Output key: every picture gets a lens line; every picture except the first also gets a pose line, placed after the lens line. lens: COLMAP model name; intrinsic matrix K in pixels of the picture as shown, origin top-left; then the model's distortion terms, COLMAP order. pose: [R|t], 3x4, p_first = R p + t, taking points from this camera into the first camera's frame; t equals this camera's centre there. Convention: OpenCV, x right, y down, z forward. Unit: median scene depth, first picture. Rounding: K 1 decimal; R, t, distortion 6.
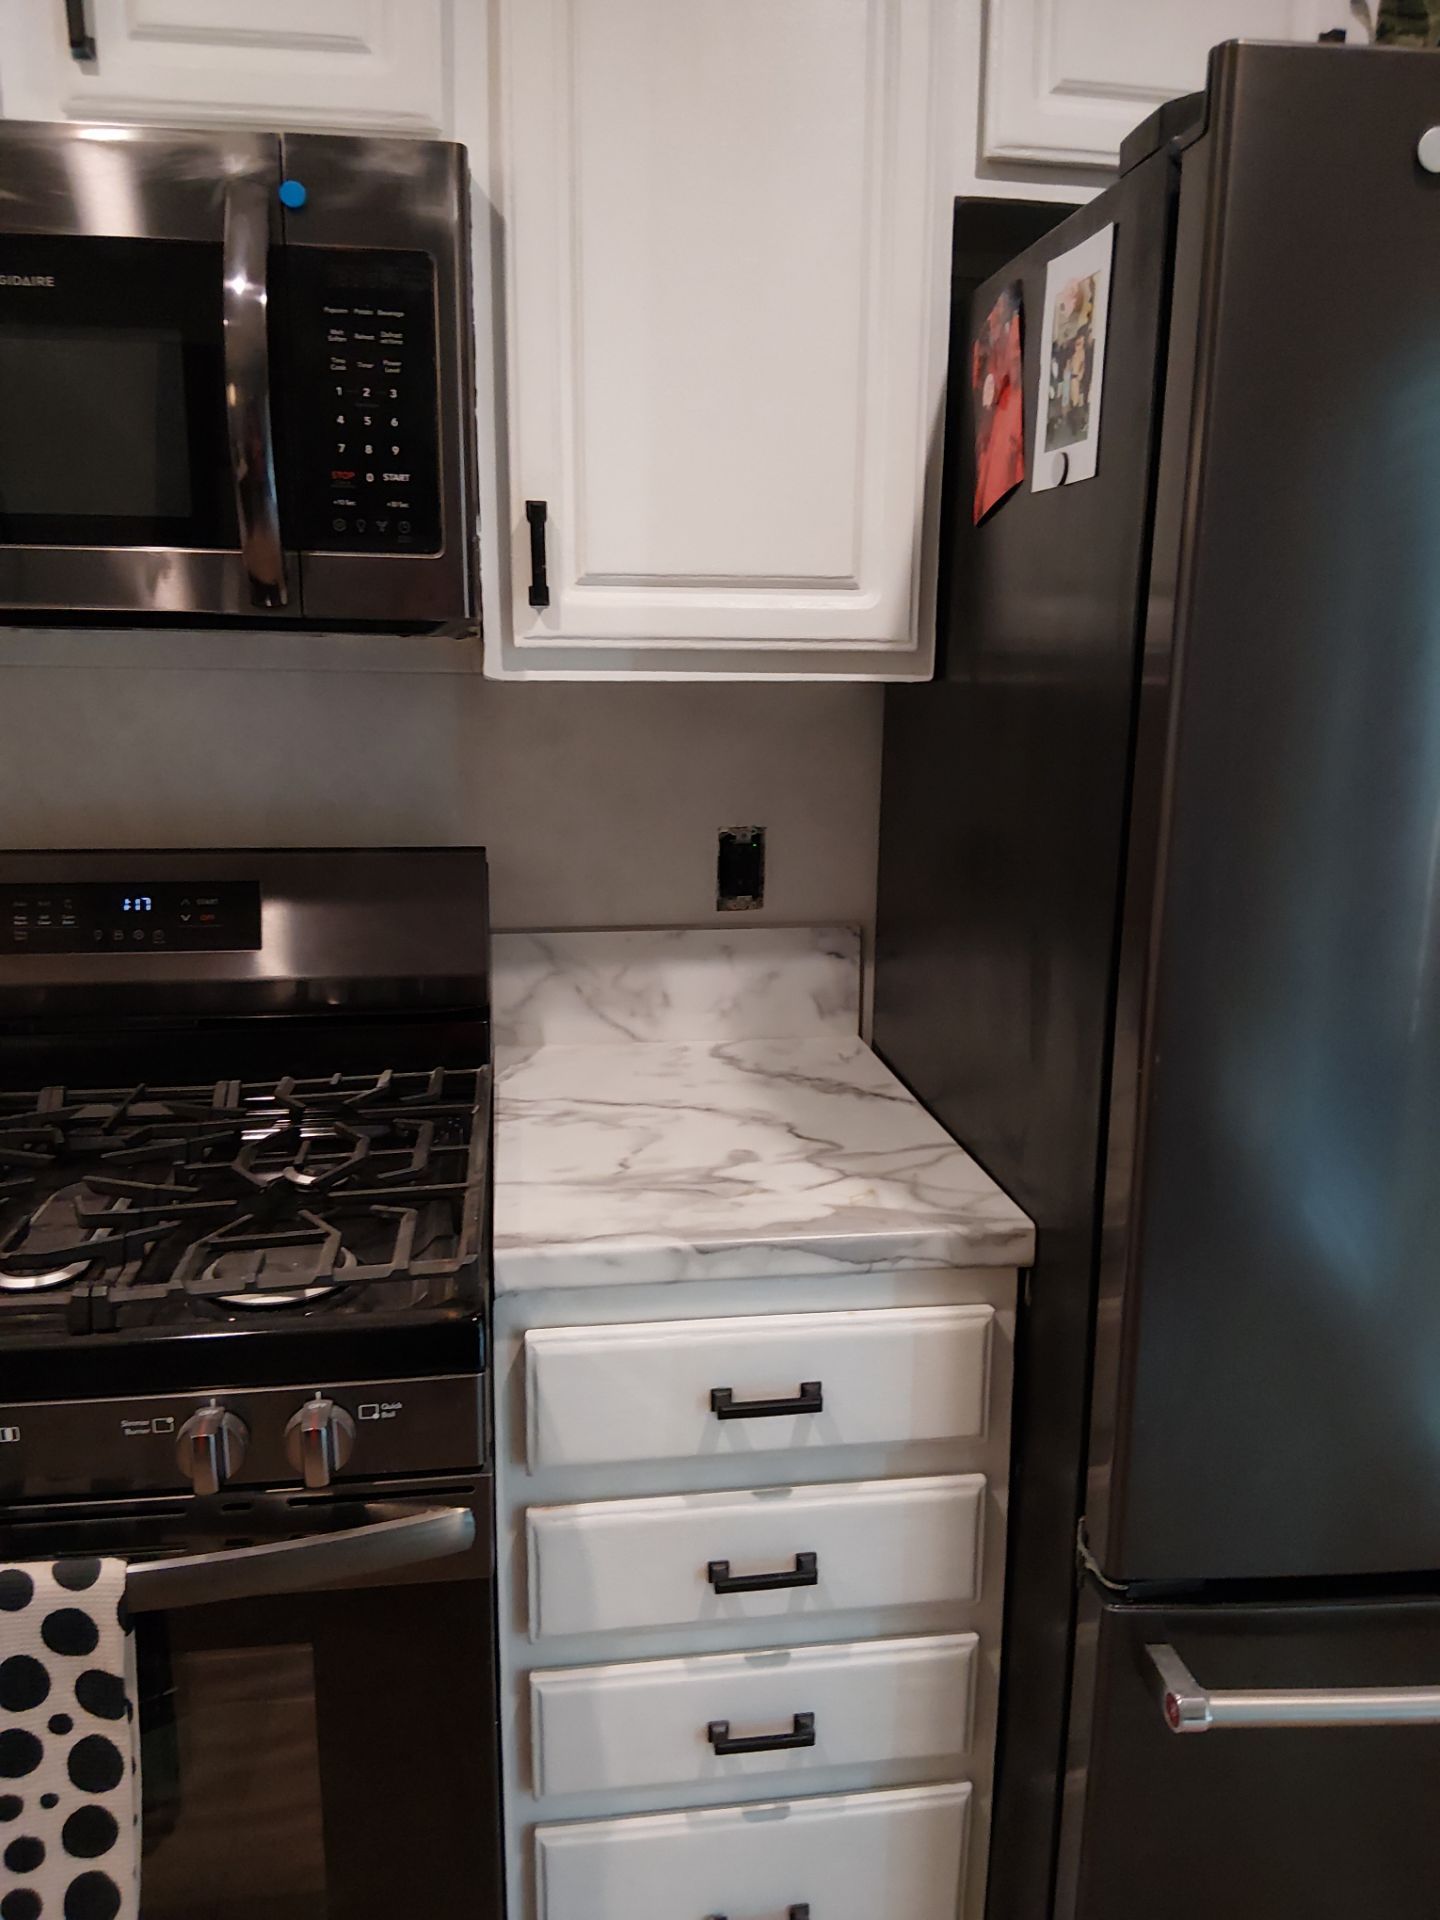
lens RADIAL K [[1480.6, 0, 697.4], [0, 1480.6, 949.8], [0, 0, 1]] dist [0.153134, -0.233209]
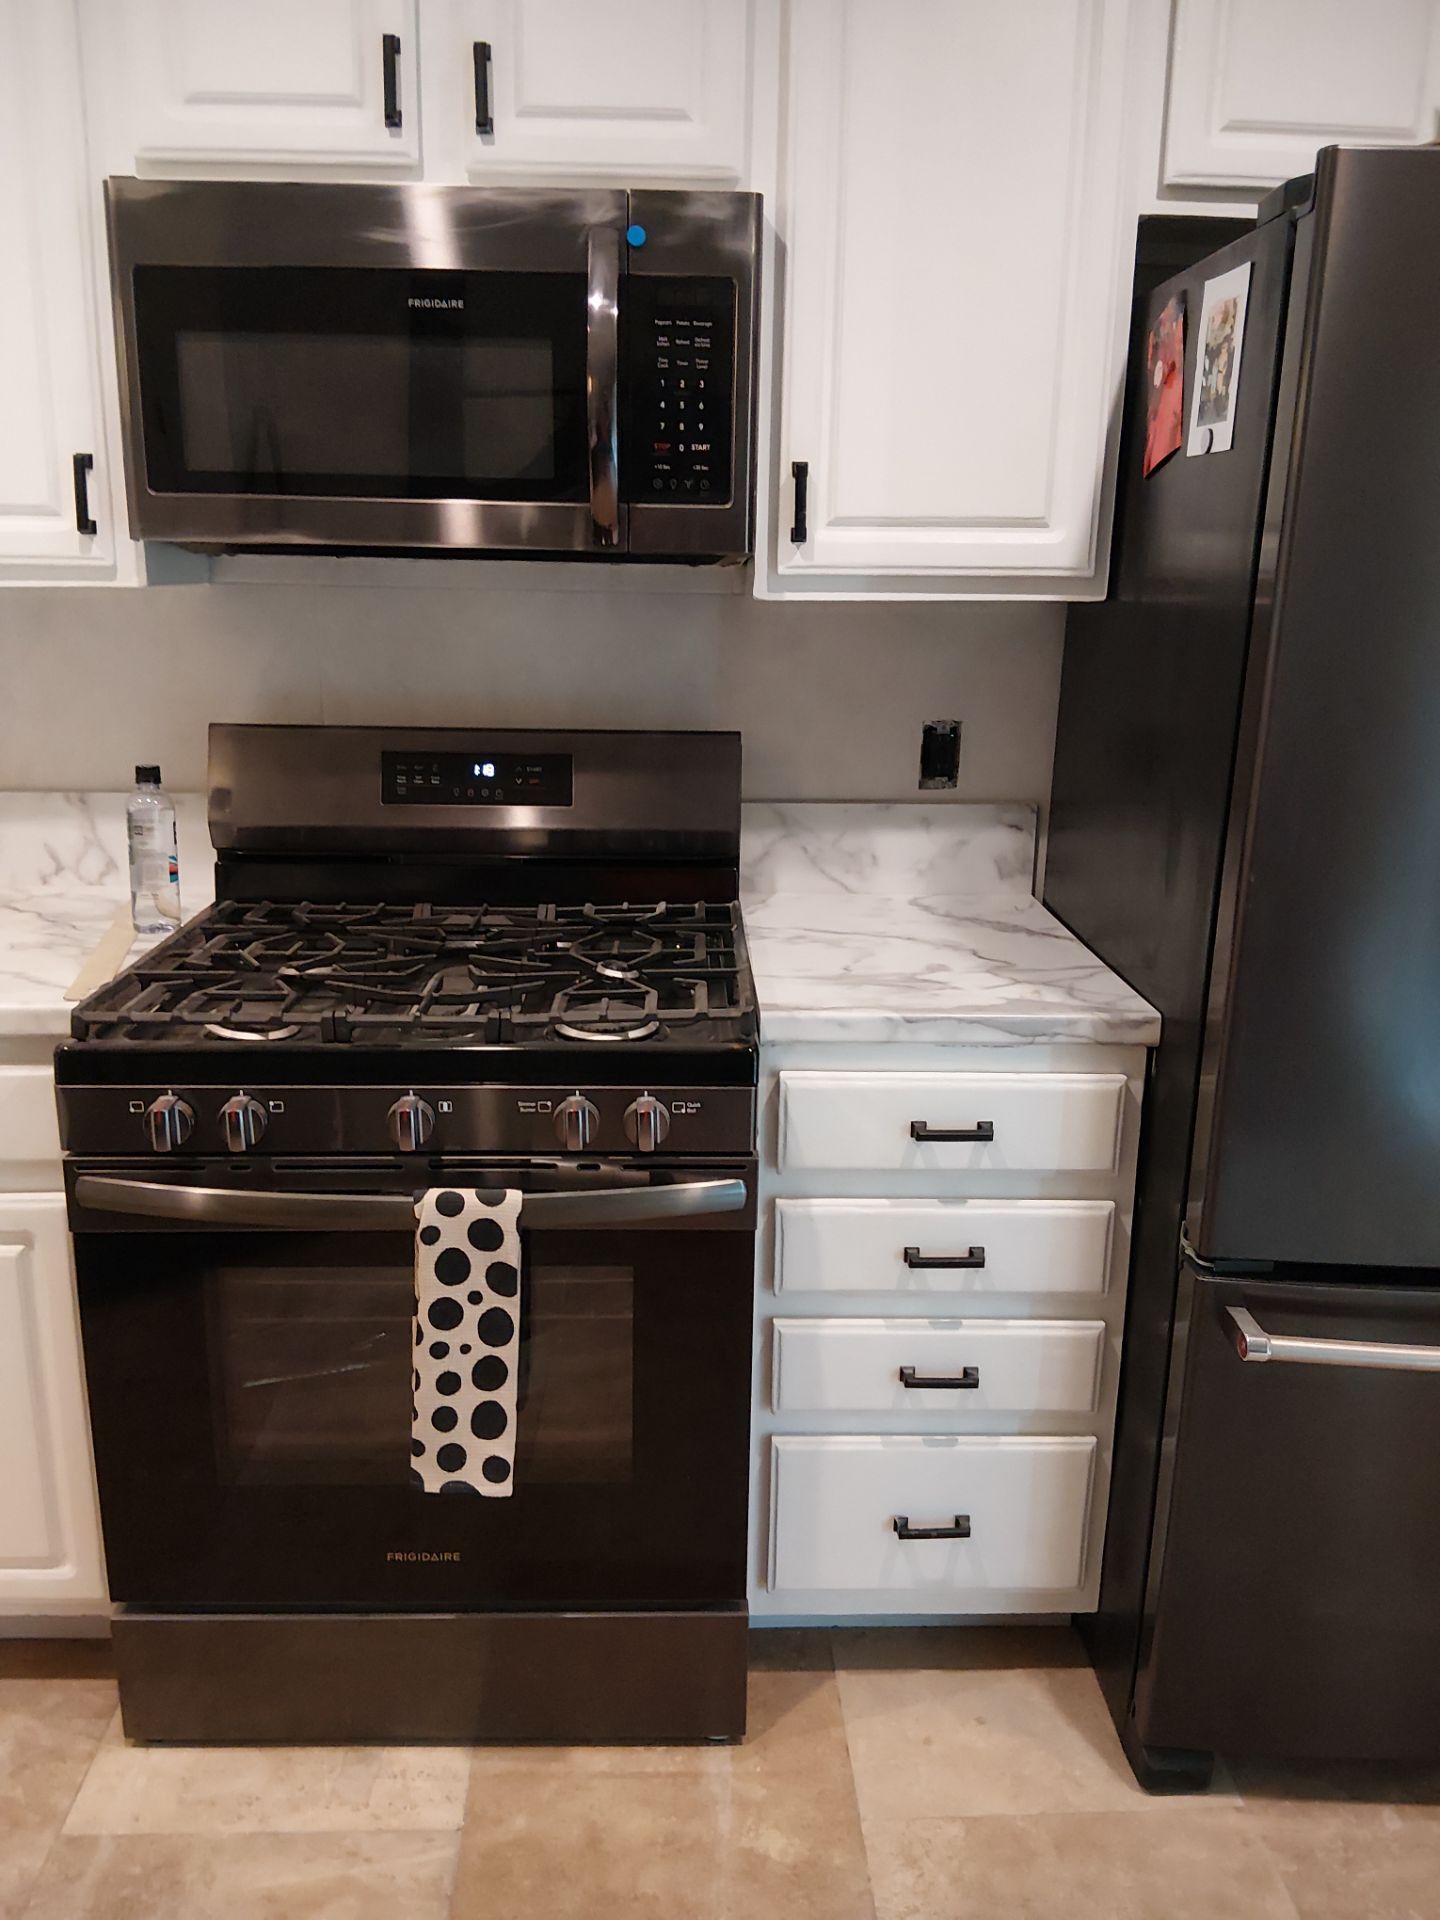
lens RADIAL K [[1480.6, 0, 697.4], [0, 1480.6, 949.8], [0, 0, 1]] dist [0.153134, -0.233209]
pose [[0.993130, 0.034629, -0.111775, -0.037232], [-0.028720, 0.998125, 0.054054, 0.063566], [0.113437, -0.050473, 0.992262, -0.361181]]
